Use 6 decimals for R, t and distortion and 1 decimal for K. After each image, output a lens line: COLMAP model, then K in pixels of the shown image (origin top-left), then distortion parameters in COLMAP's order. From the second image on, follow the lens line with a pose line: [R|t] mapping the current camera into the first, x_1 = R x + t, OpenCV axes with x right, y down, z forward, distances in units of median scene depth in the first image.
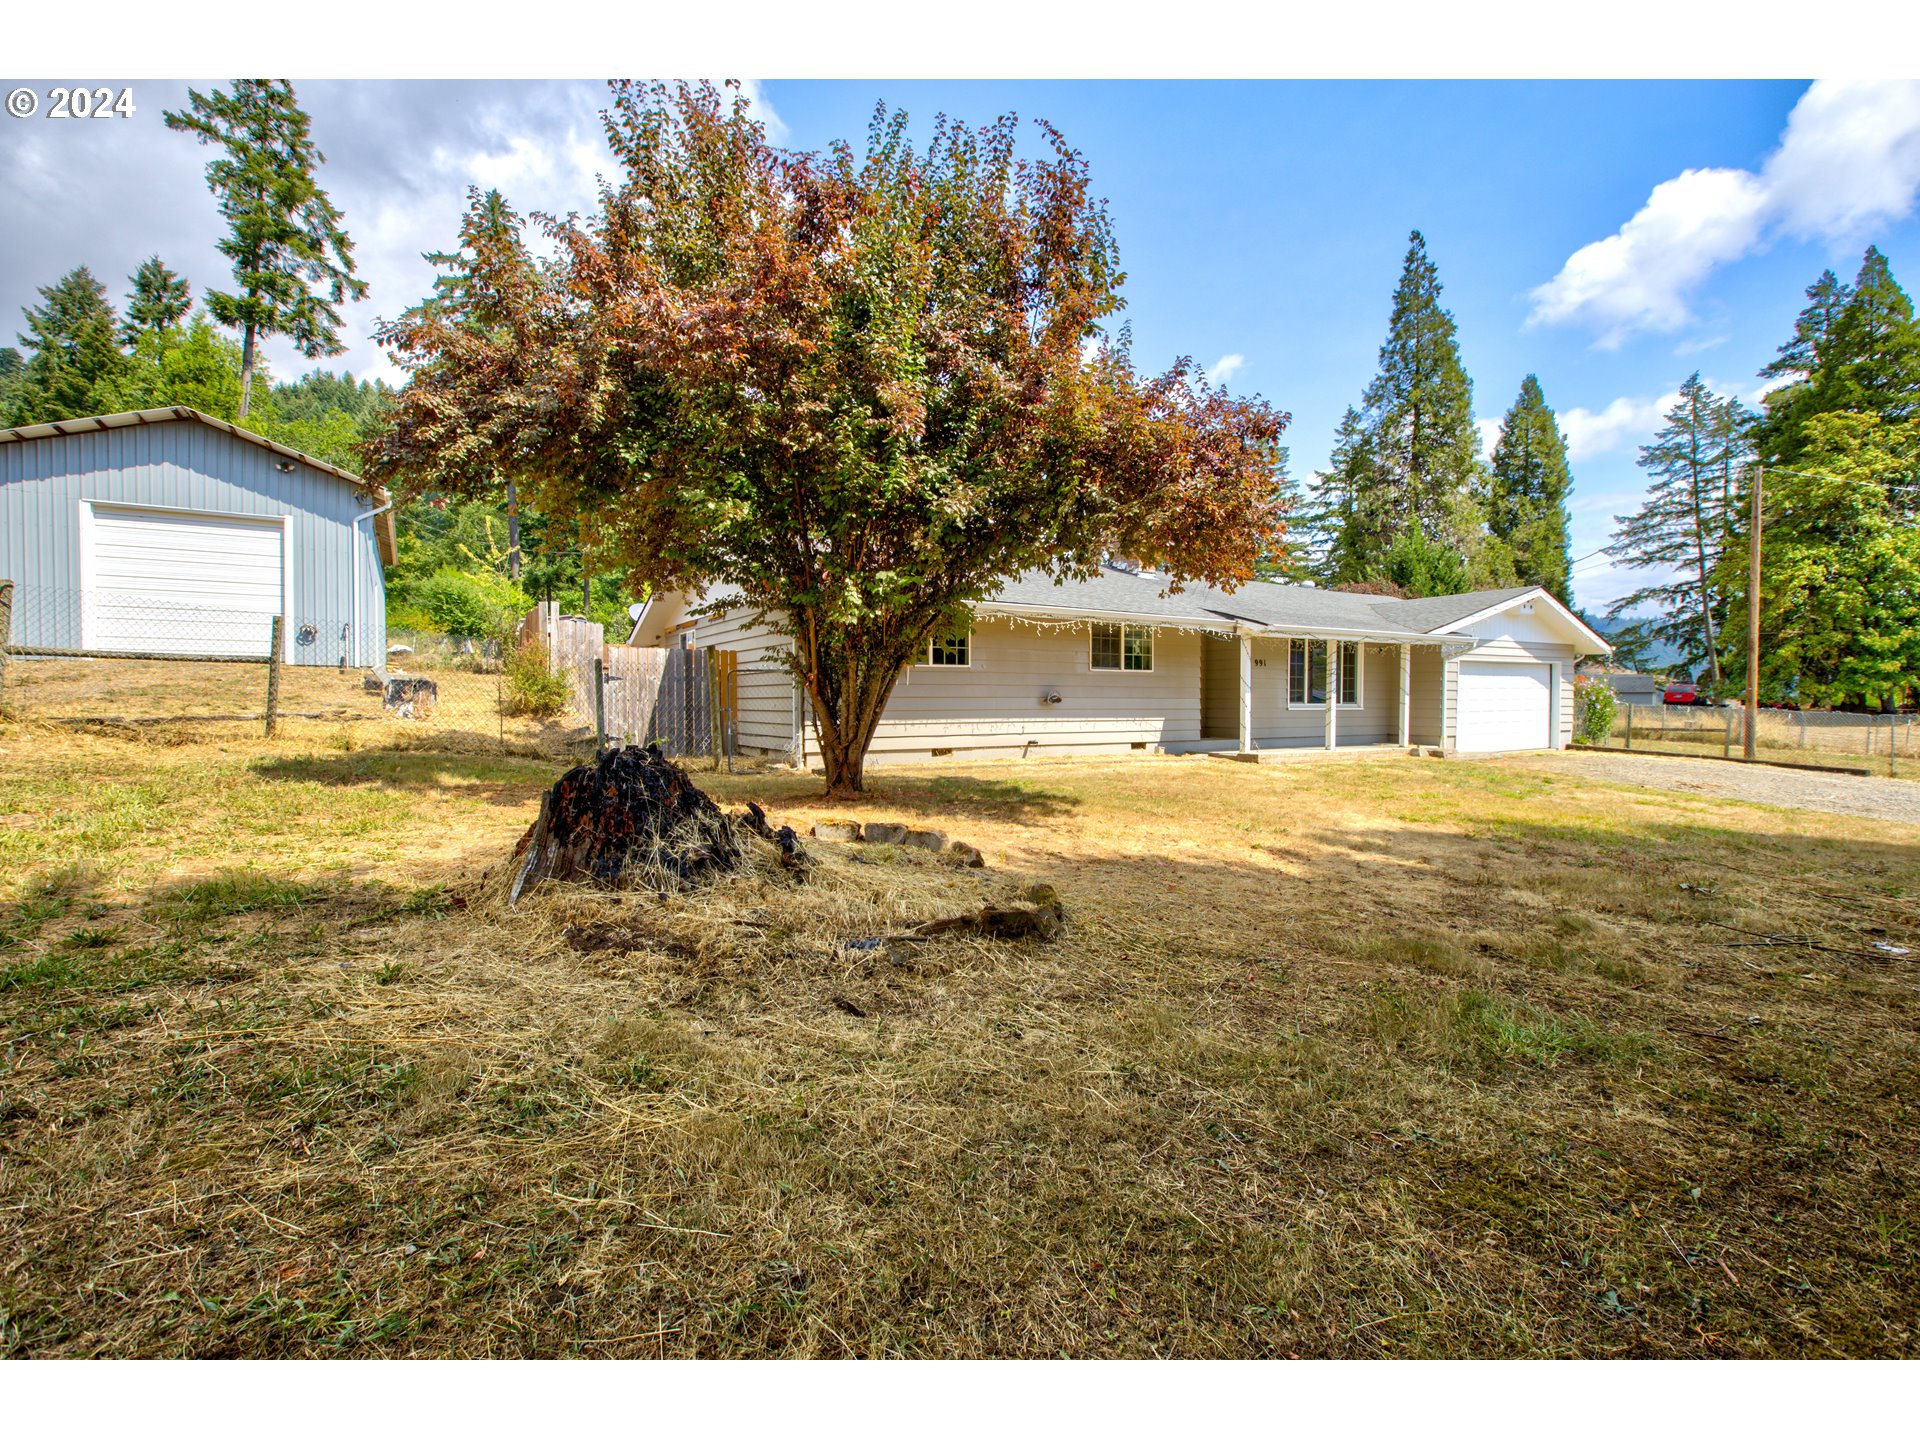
lens RADIAL K [[923.0, 0, 949.0], [0, 923.0, 720.1], [0, 0, 1]] dist [-0.016578, 0.009969]
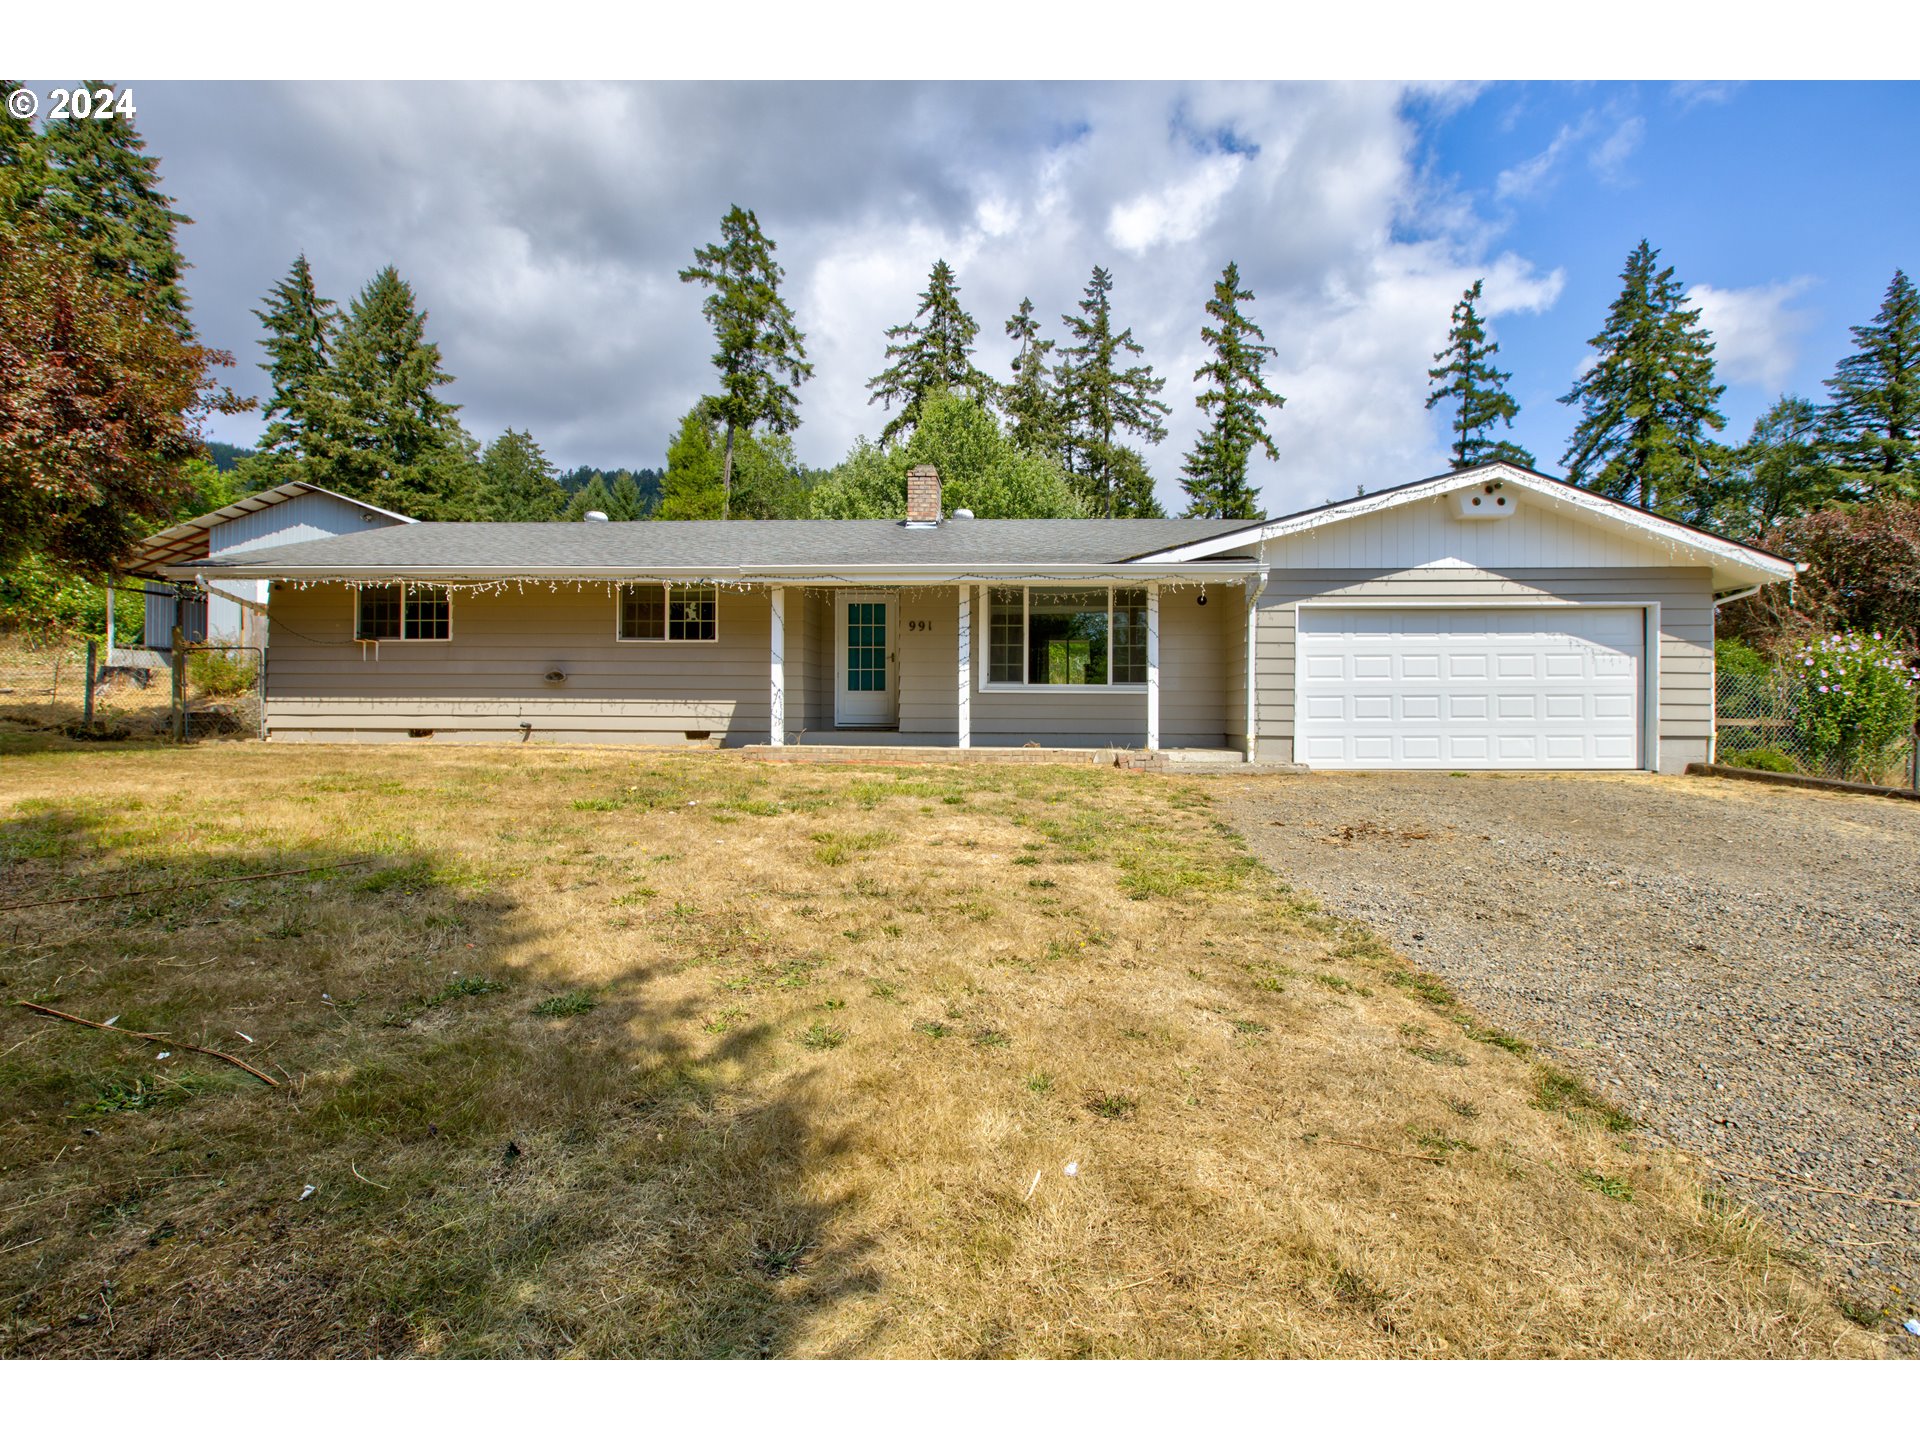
lens RADIAL K [[923.0, 0, 949.0], [0, 923.0, 720.1], [0, 0, 1]] dist [-0.016578, 0.009969]
pose [[0.822375, 0.006391, -0.568910, 0.211784], [-0.018105, 0.999724, -0.014940, 0.005738], [0.568658, 0.022586, 0.822264, 0.119483]]
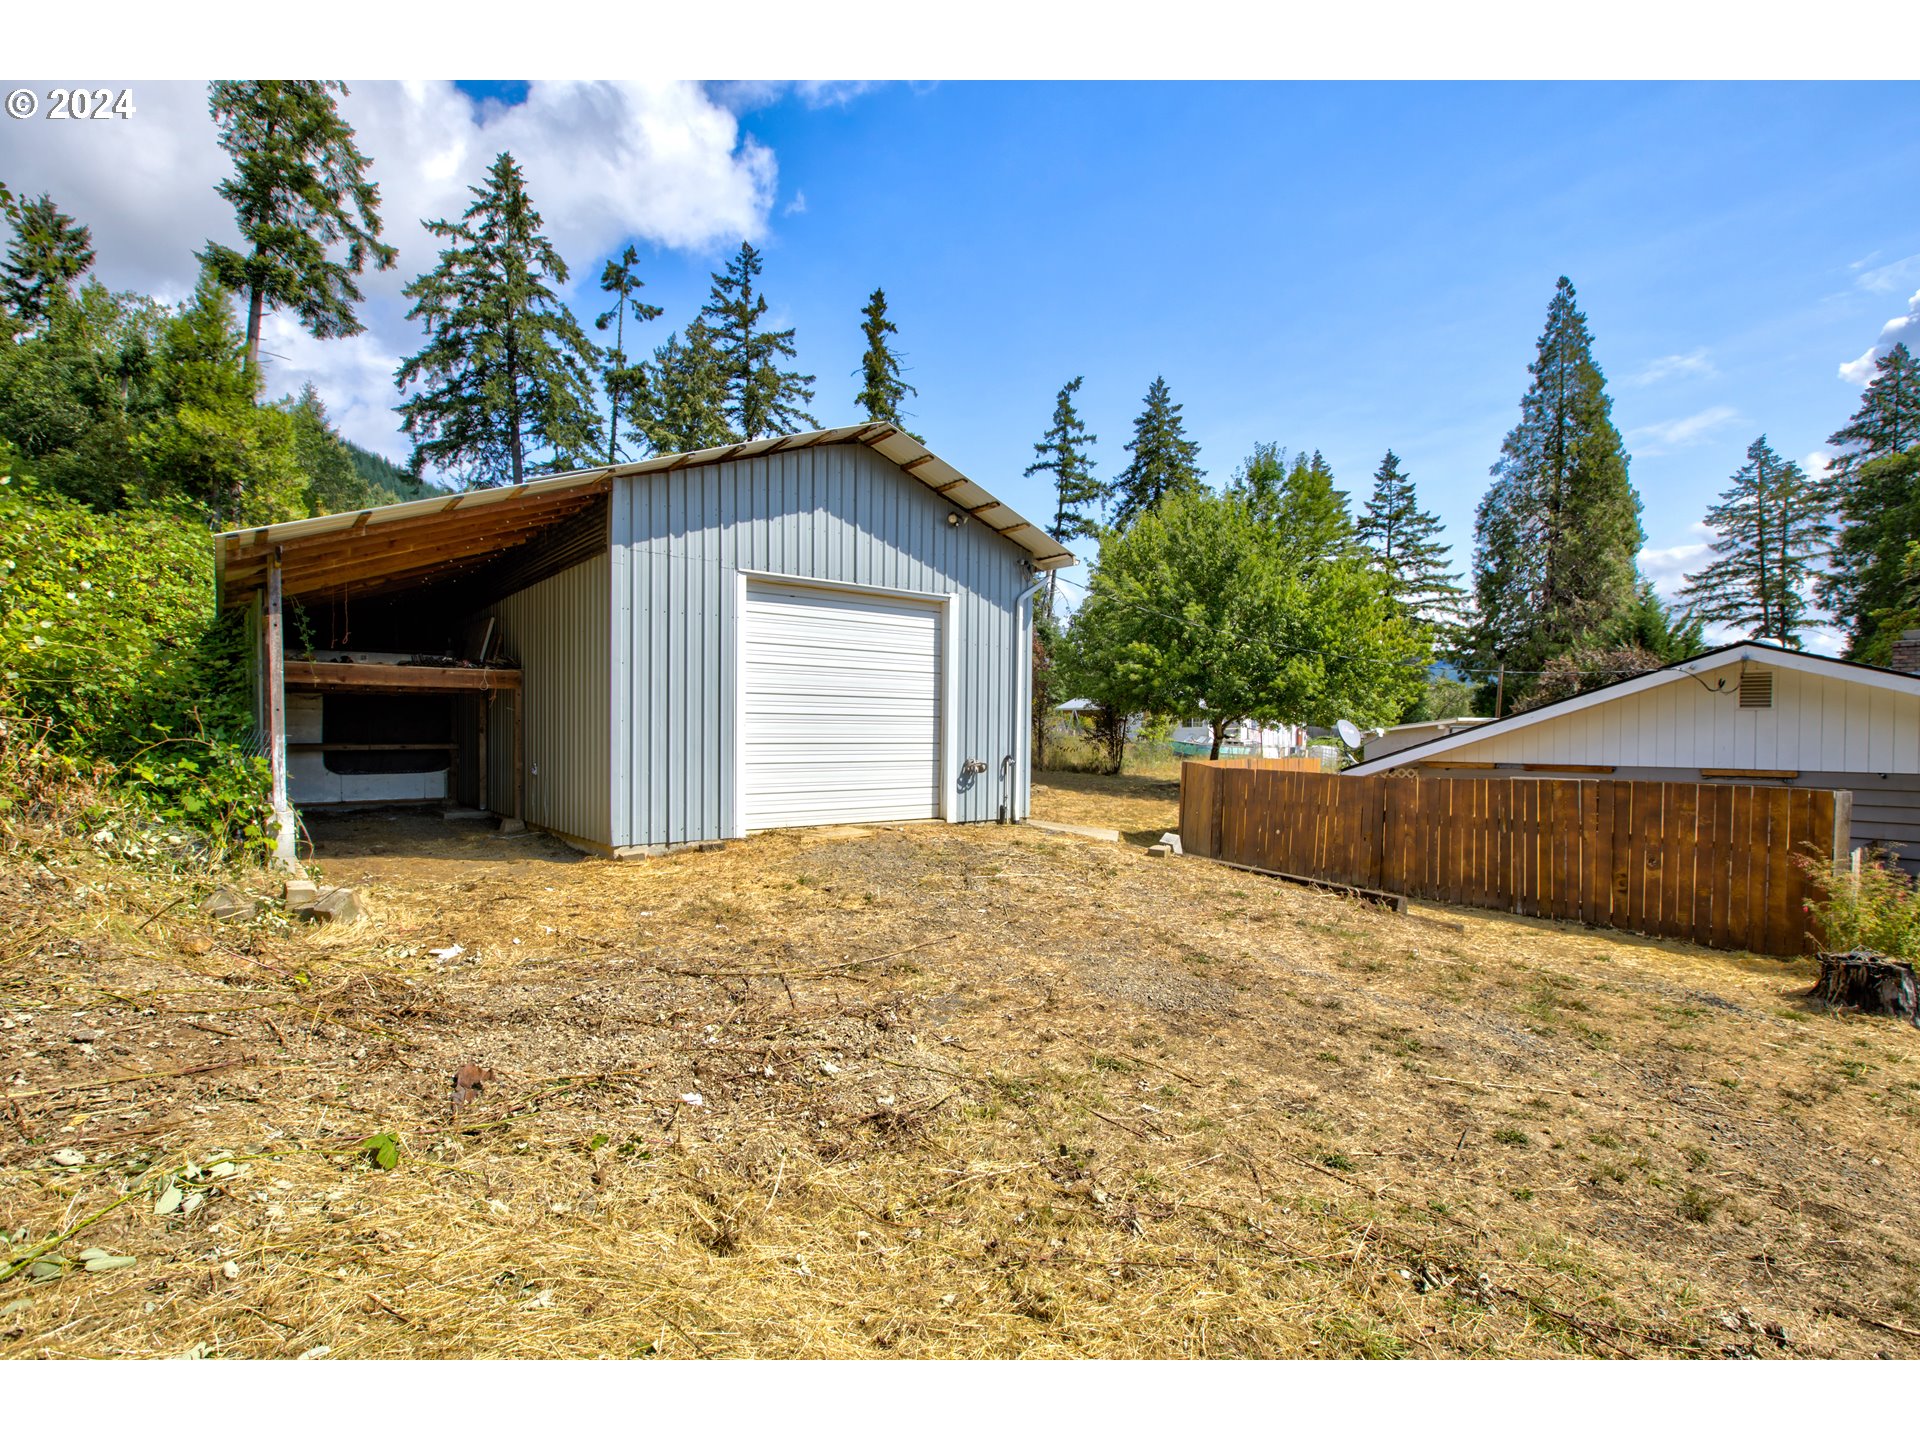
lens RADIAL K [[936.9, 0, 963.0], [0, 936.9, 749.9], [0, 0, 1]] dist [0.001330, 0.000850]
pose [[0.990702, 0.002888, 0.136021, -0.255557], [-0.003168, 0.999993, 0.001847, -0.036166], [-0.136015, -0.002261, 0.990704, 0.107382]]
